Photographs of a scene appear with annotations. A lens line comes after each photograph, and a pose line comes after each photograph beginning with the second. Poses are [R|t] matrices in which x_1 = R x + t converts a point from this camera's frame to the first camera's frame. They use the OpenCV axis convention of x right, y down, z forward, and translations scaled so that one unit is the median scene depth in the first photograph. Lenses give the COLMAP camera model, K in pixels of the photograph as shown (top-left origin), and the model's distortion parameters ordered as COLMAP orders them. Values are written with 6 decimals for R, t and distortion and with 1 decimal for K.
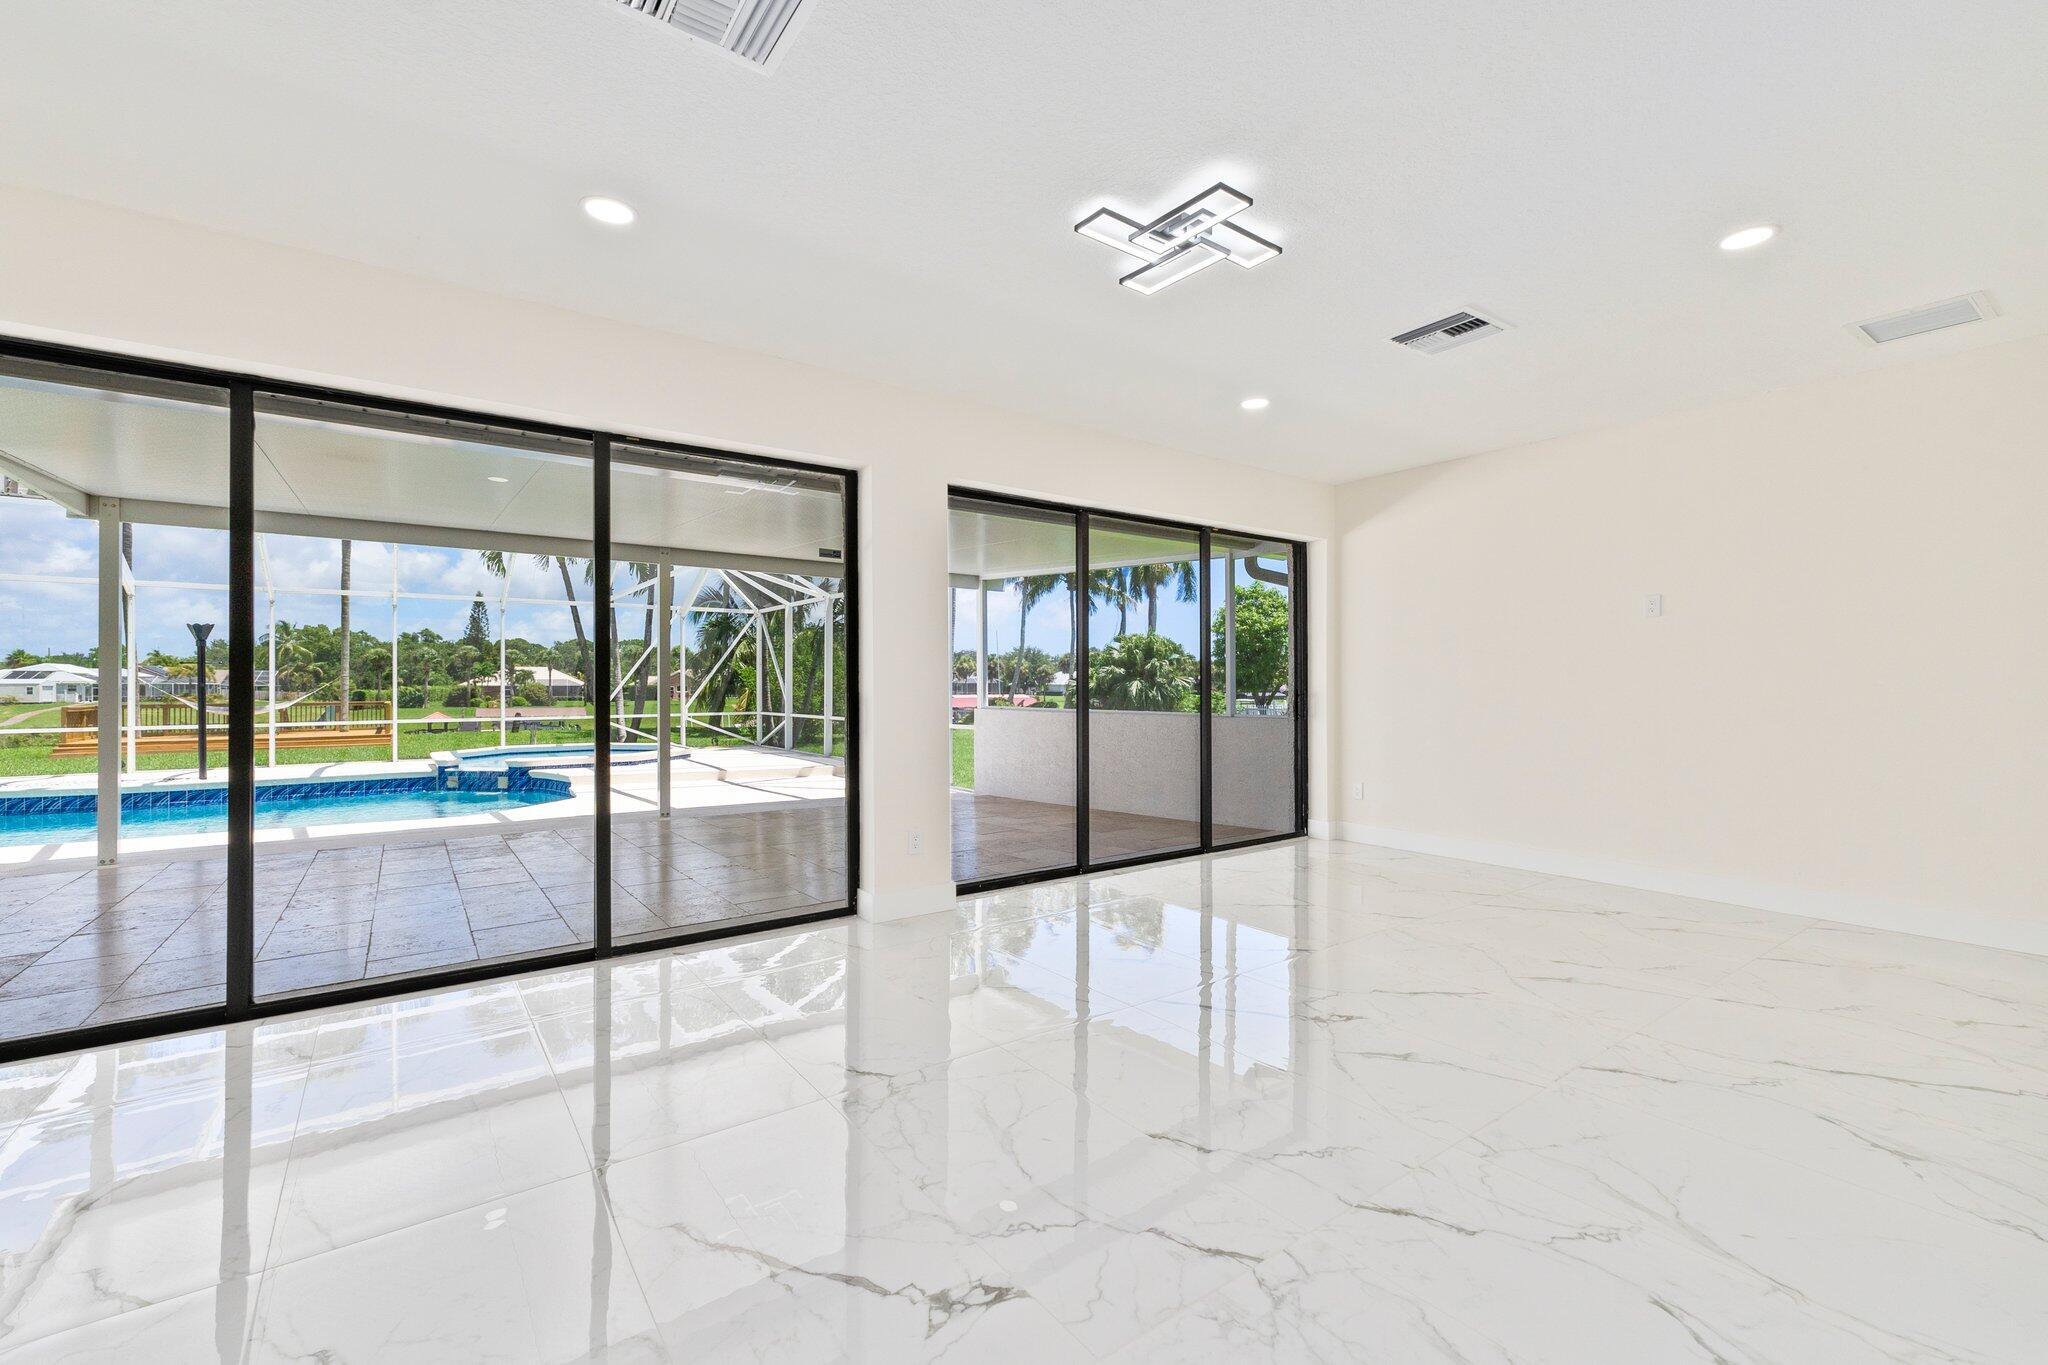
lens RADIAL K [[862.0, 0, 1031.4], [0, 862.0, 689.6], [0, 0, 1]] dist [0.009586, -0.000776]
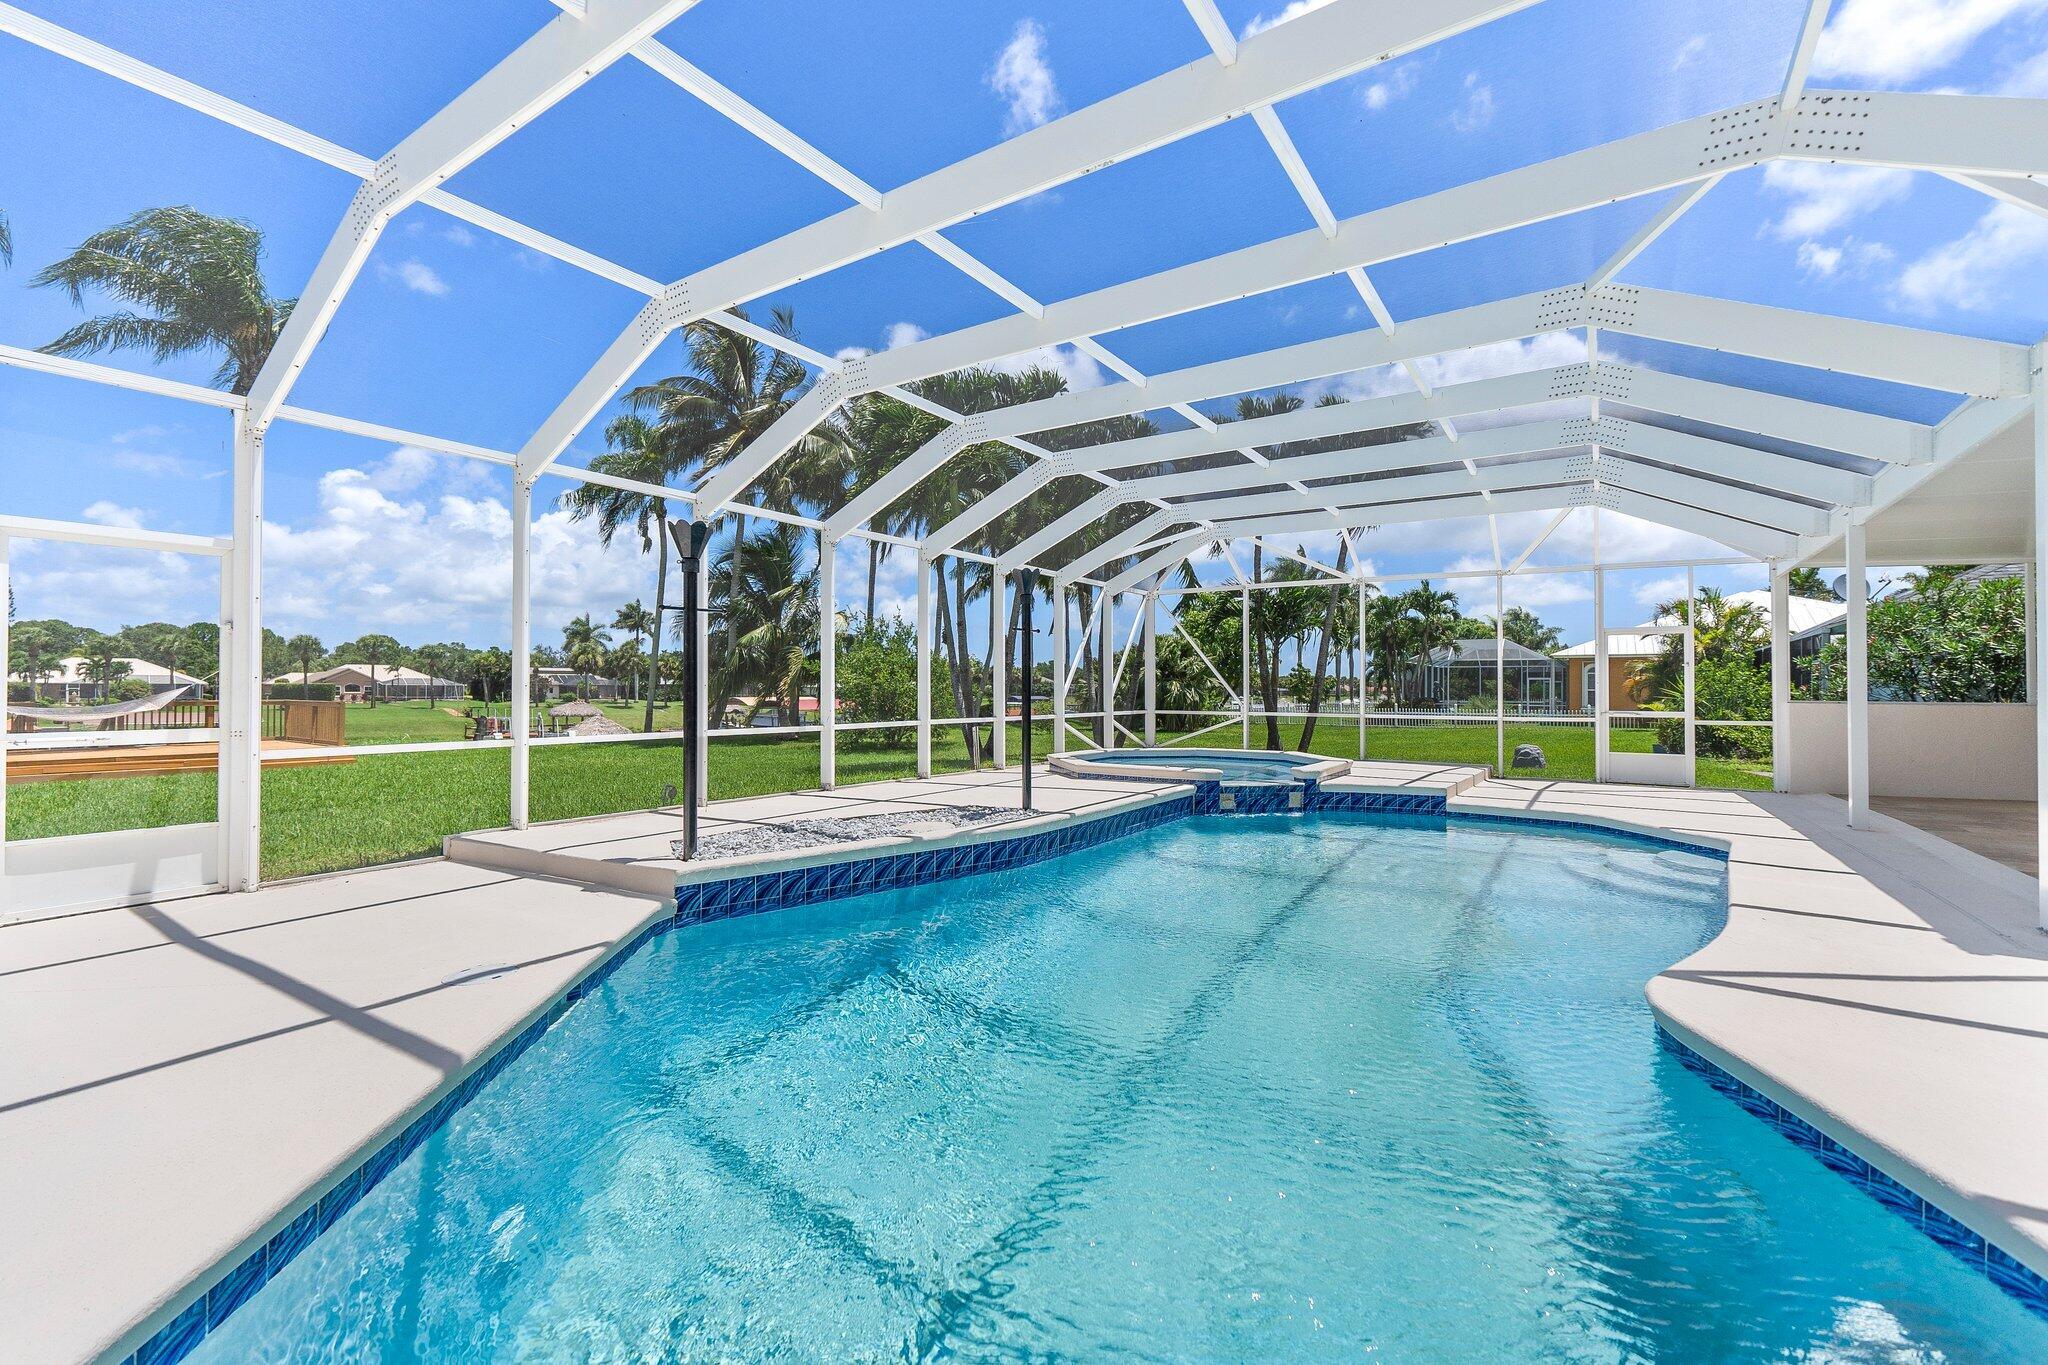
lens RADIAL K [[862.0, 0, 1024.4], [0, 862.0, 678.5], [0, 0, 1]] dist [0.009586, -0.000776]
pose [[0.939648, 0.012450, 0.341915, -1.171040], [-0.005891, 0.999778, -0.020217, 0.017531], [-0.342091, 0.016983, 0.939513, 0.379805]]
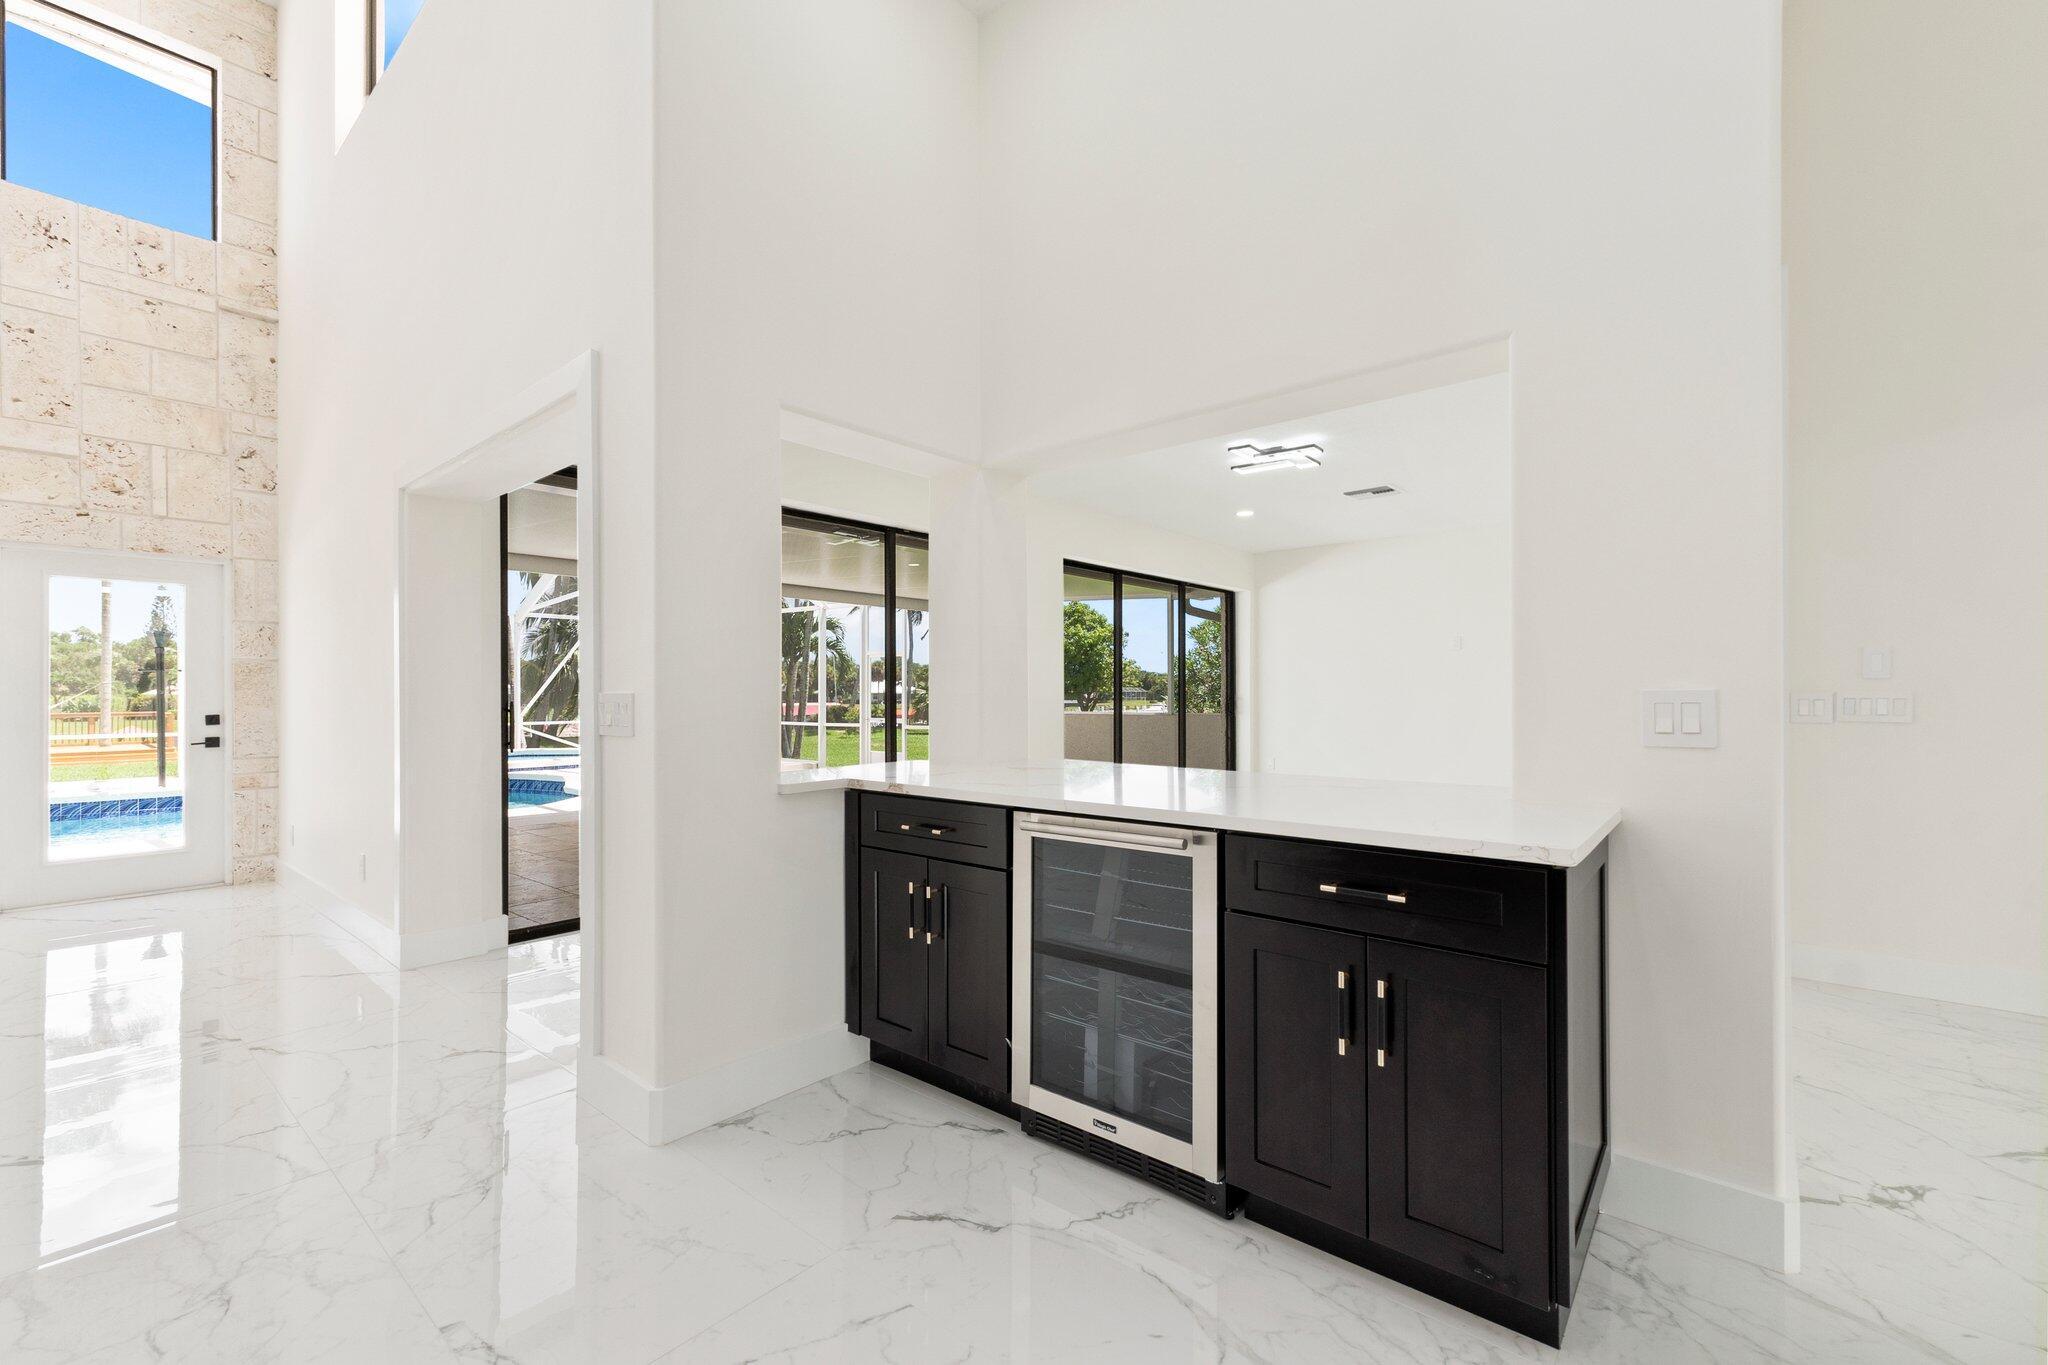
lens RADIAL K [[862.0, 0, 1027.5], [0, 862.0, 678.2], [0, 0, 1]] dist [0.009586, -0.000776]
pose [[0.972719, 0.004156, 0.231949, -0.209318], [0.001403, 0.999716, -0.023793, 0.003987], [-0.231982, 0.023469, 0.972437, -0.187742]]
